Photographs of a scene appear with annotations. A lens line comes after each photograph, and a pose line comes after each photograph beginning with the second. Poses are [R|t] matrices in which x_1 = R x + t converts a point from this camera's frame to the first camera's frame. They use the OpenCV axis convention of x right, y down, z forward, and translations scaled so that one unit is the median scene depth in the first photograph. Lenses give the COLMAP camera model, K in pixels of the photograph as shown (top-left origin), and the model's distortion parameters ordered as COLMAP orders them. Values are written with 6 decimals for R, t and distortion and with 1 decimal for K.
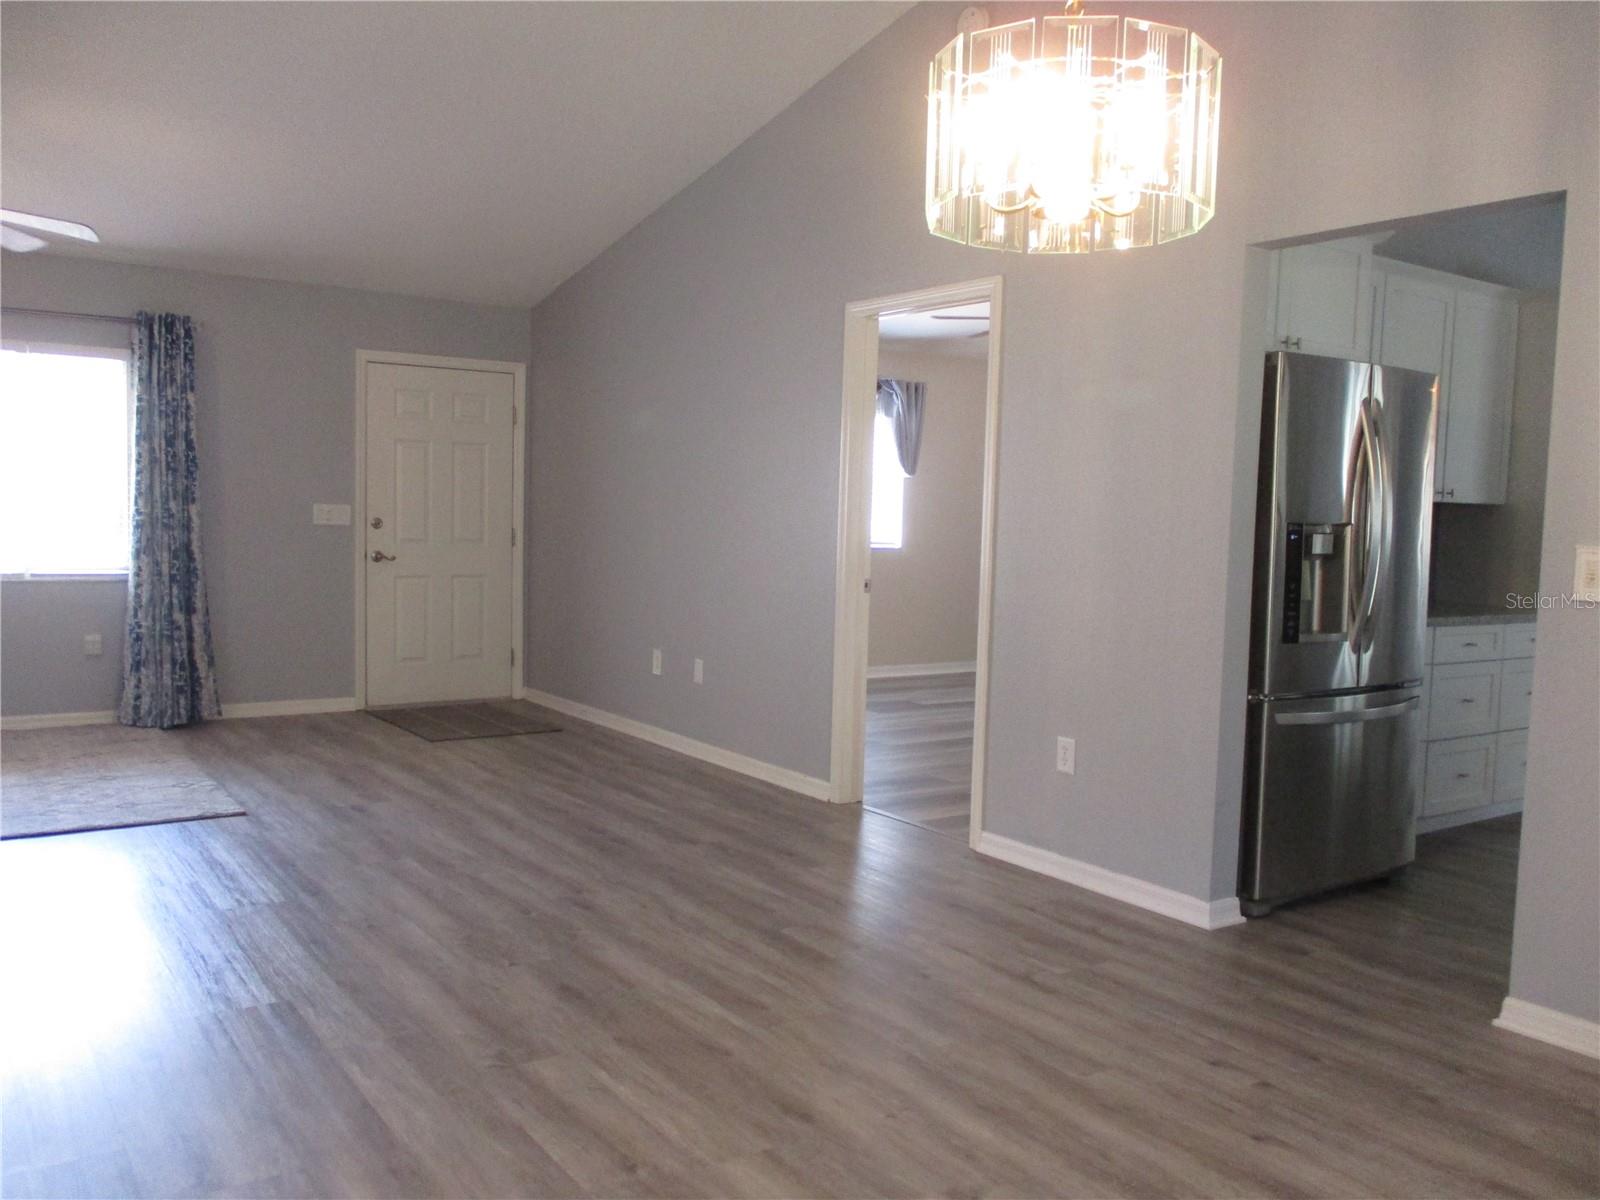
lens RADIAL K [[1268.6, 0, 800.0], [0, 1268.6, 600.0], [0, 0, 1]] dist [-0.014856, -0.000450]
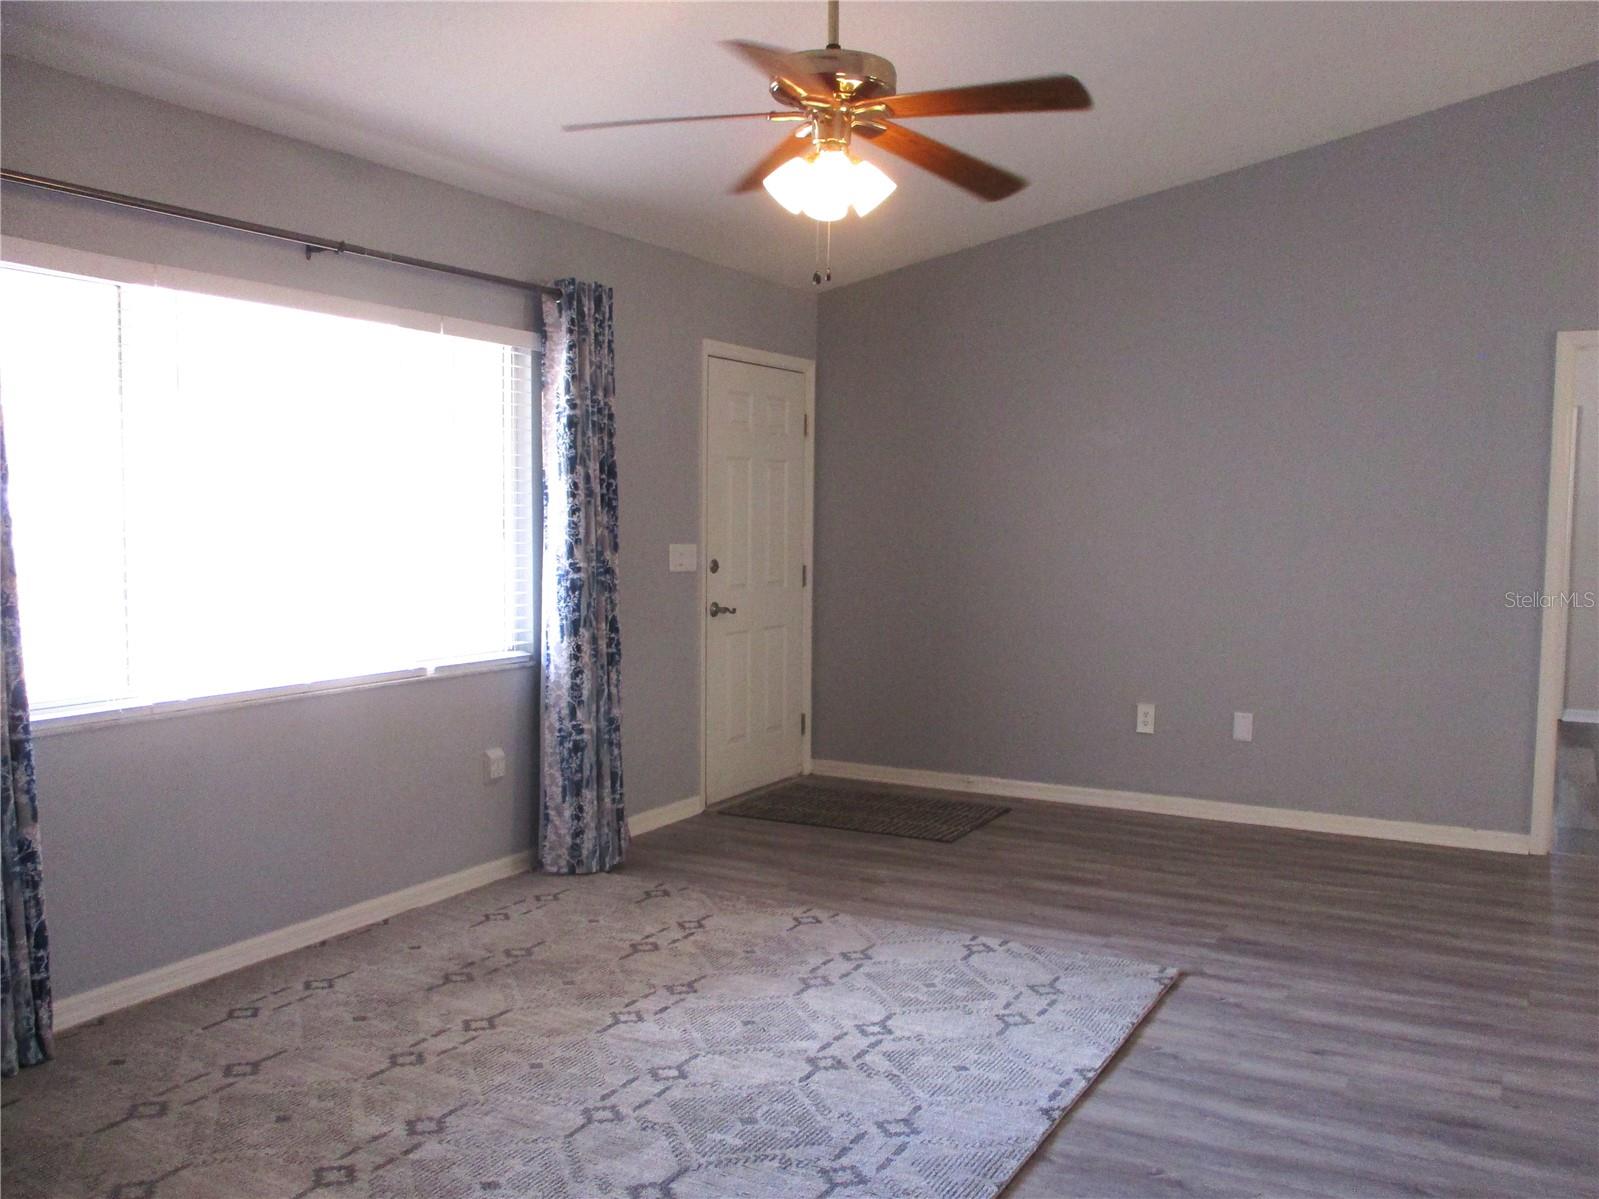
lens RADIAL K [[1353.0, 0, 808.6], [0, 1353.0, 605.2], [0, 0, 1]] dist [-0.028517, 0.003815]
pose [[0.900143, -0.048700, 0.432863, -0.729092], [0.044997, 0.998810, 0.018801, -0.057061], [-0.433264, 0.002554, 0.901264, 0.272323]]
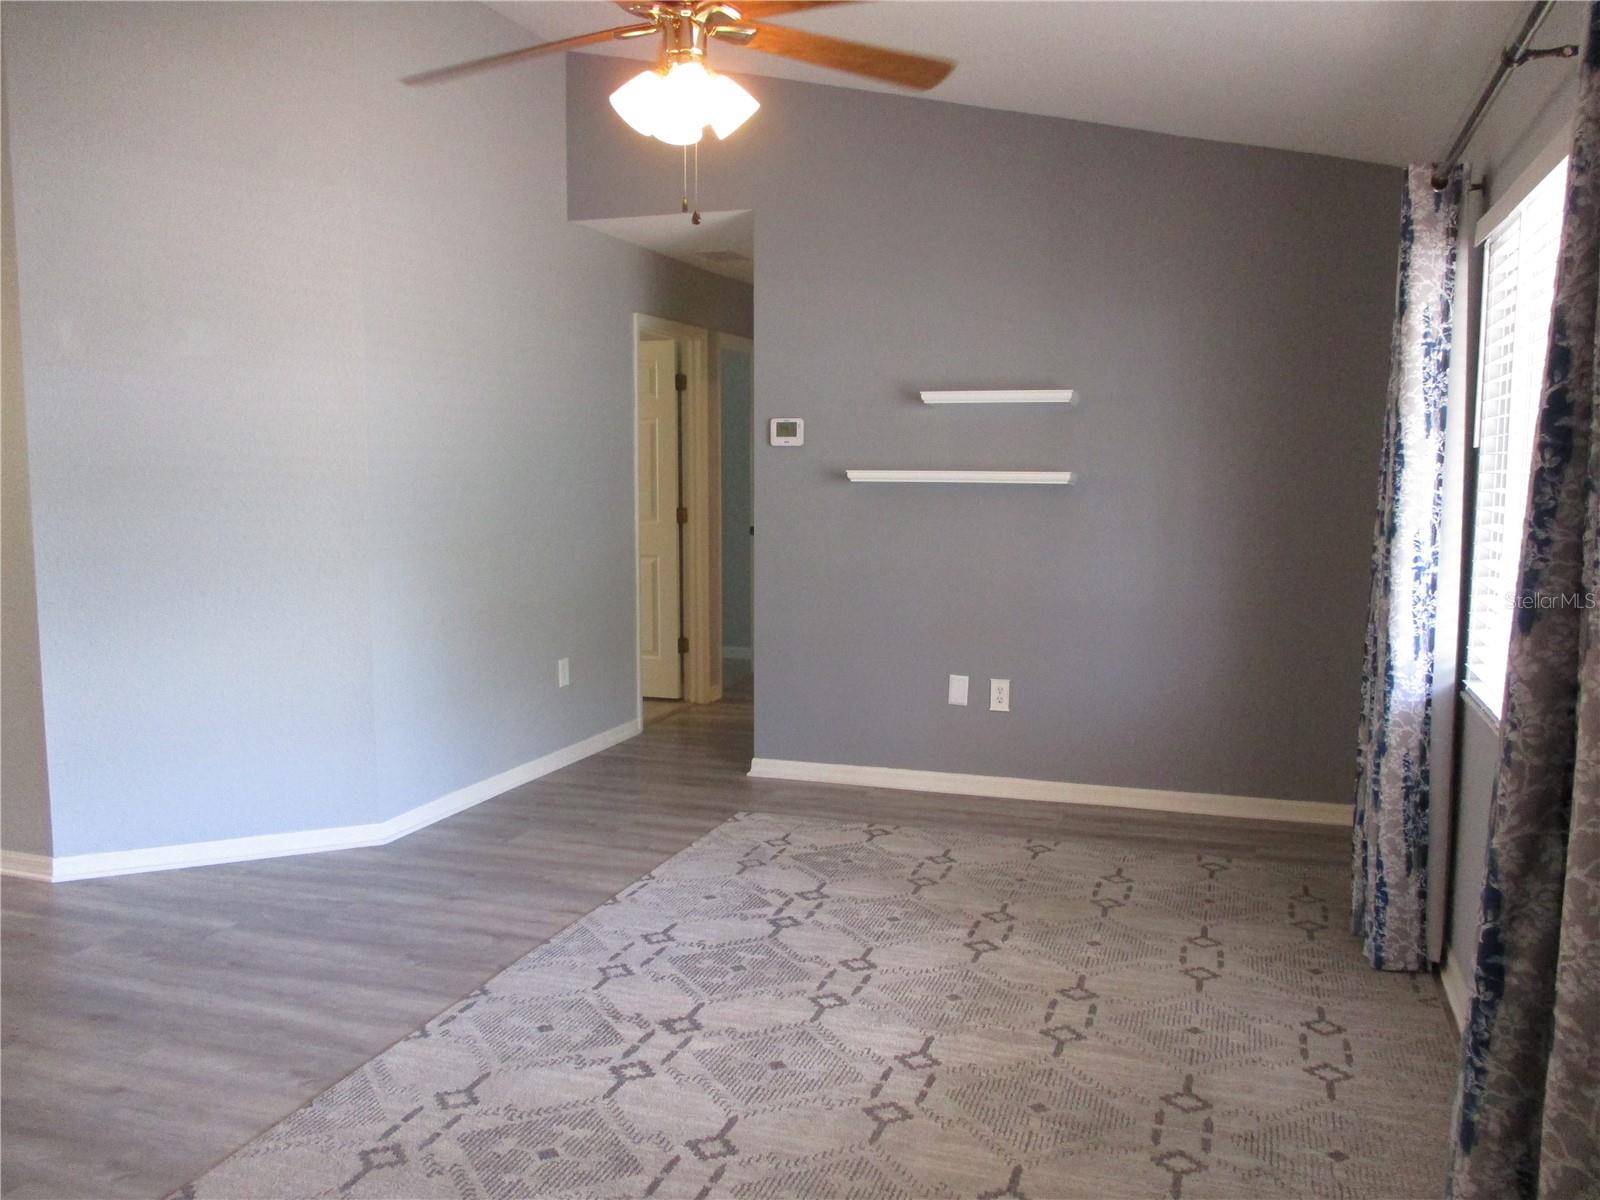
lens RADIAL K [[1364.3, 0, 824.2], [0, 1364.3, 607.0], [0, 0, 1]] dist [-0.026550, 0.004774]
pose [[-0.812050, 0.034852, -0.582547, -0.276765], [-0.067808, 0.985819, 0.153499, -0.110361], [0.579636, 0.164150, -0.798171, 1.115328]]
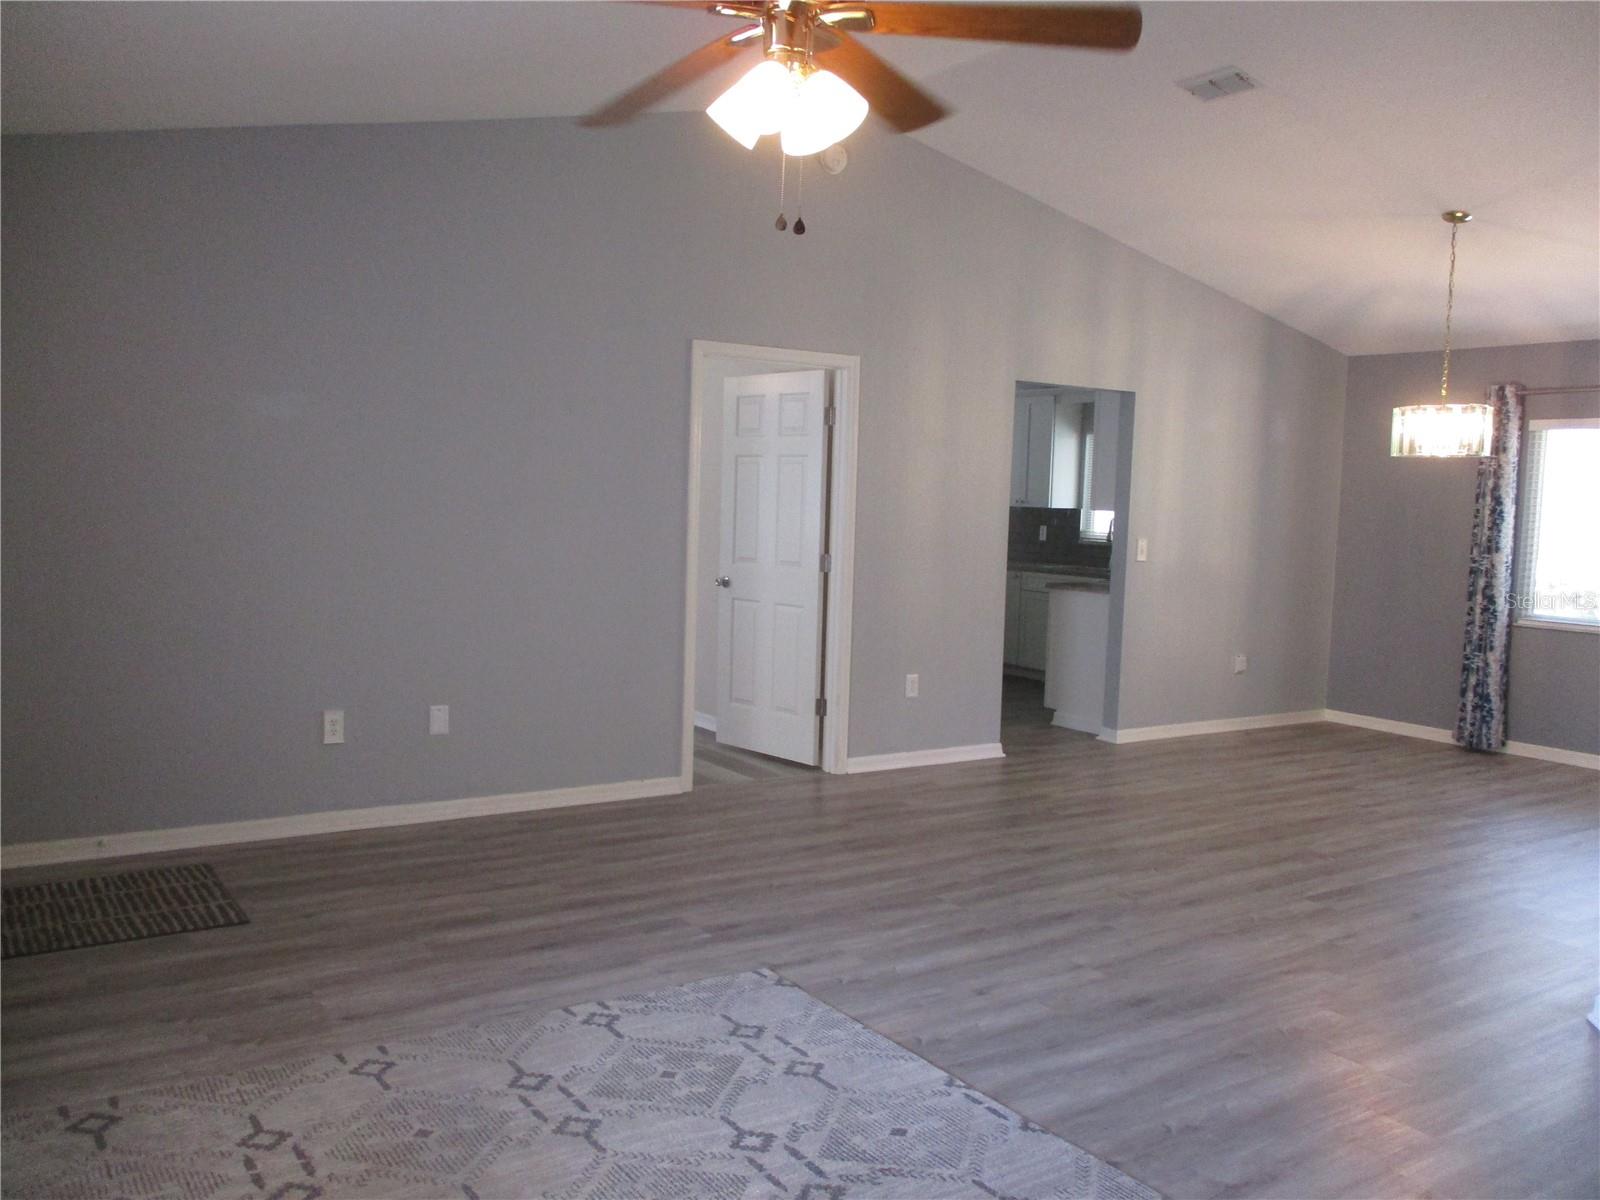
lens RADIAL K [[1317.9, 0, 768.1], [0, 1317.9, 597.3], [0, 0, 1]] dist [-0.026490, 0.004083]
pose [[0.061495, -0.103415, 0.992735, -0.889287], [0.044622, 0.993908, 0.100773, -0.098124], [-0.997109, 0.038101, 0.065735, 0.697255]]
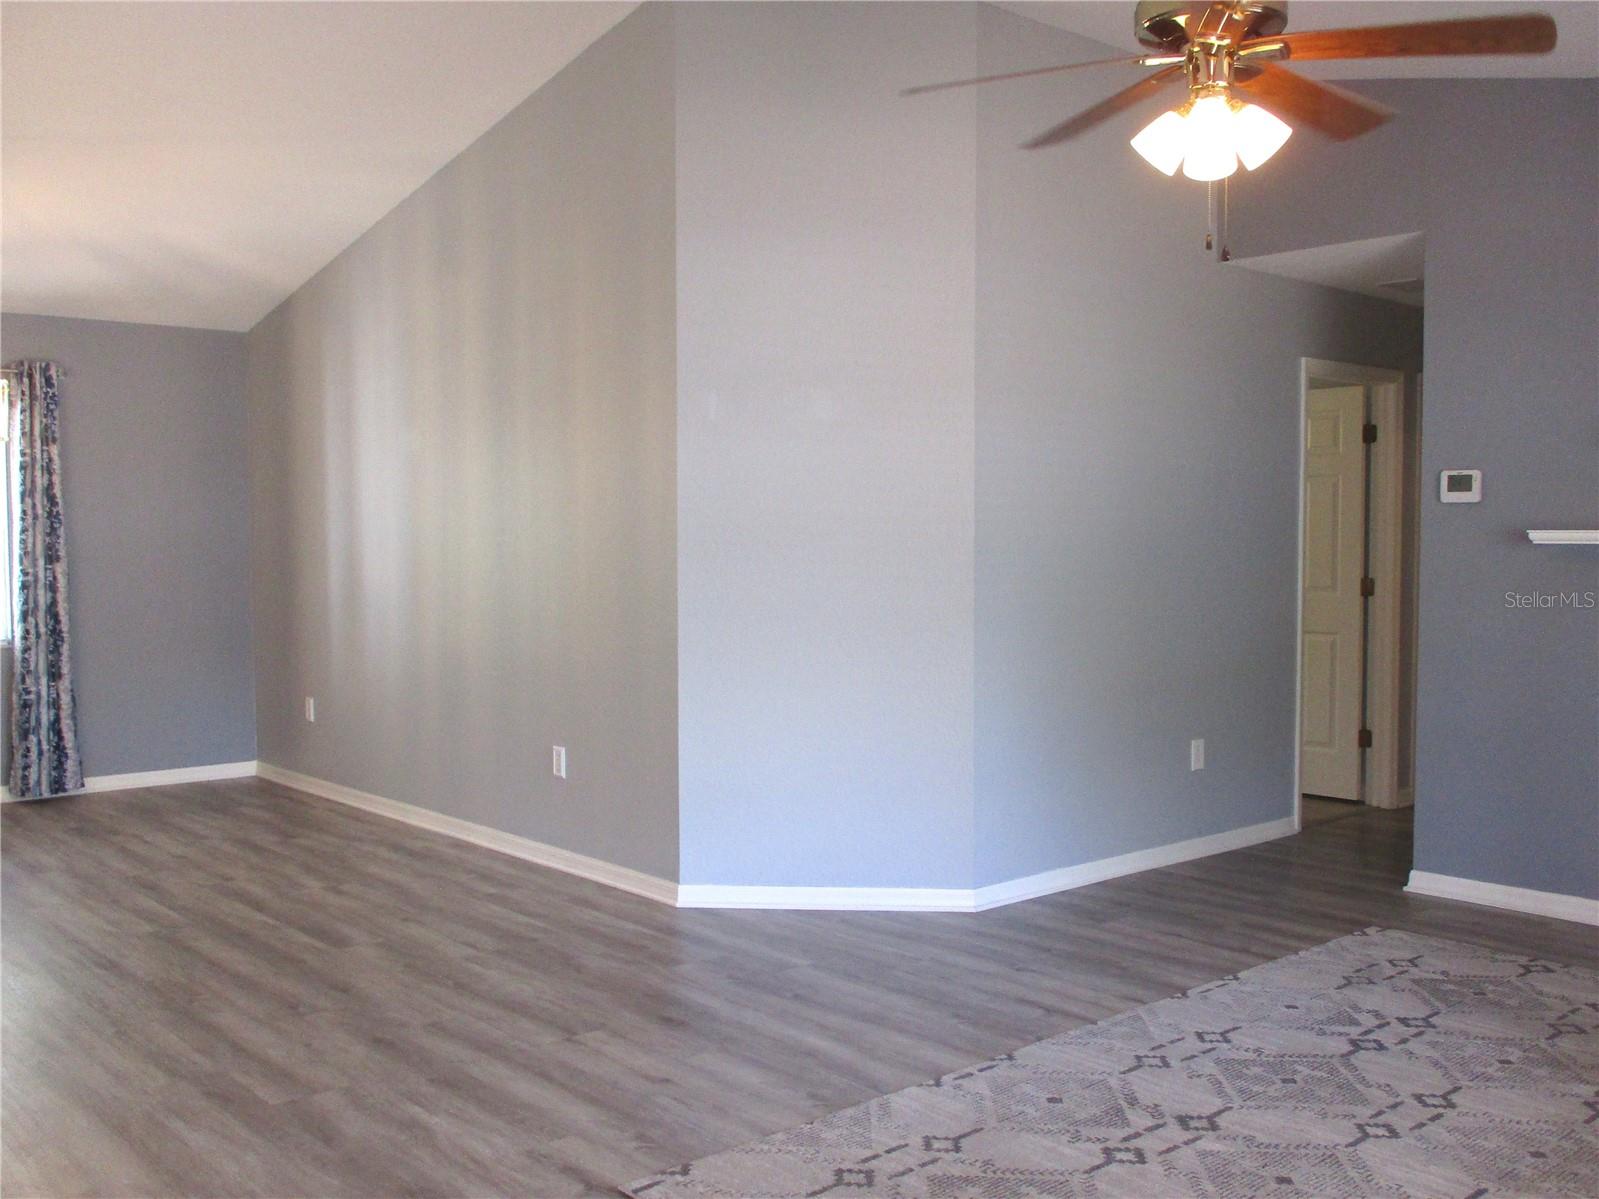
lens RADIAL K [[1567.5, 0, 799.5], [0, 1567.5, 599.5], [0, 0, 1]] dist [-0.020360, -0.003515]
pose [[-0.995564, -0.020725, -0.091772, -0.334281], [-0.031178, 0.992995, 0.113970, -0.109458], [0.088767, 0.116326, -0.989236, 1.198080]]
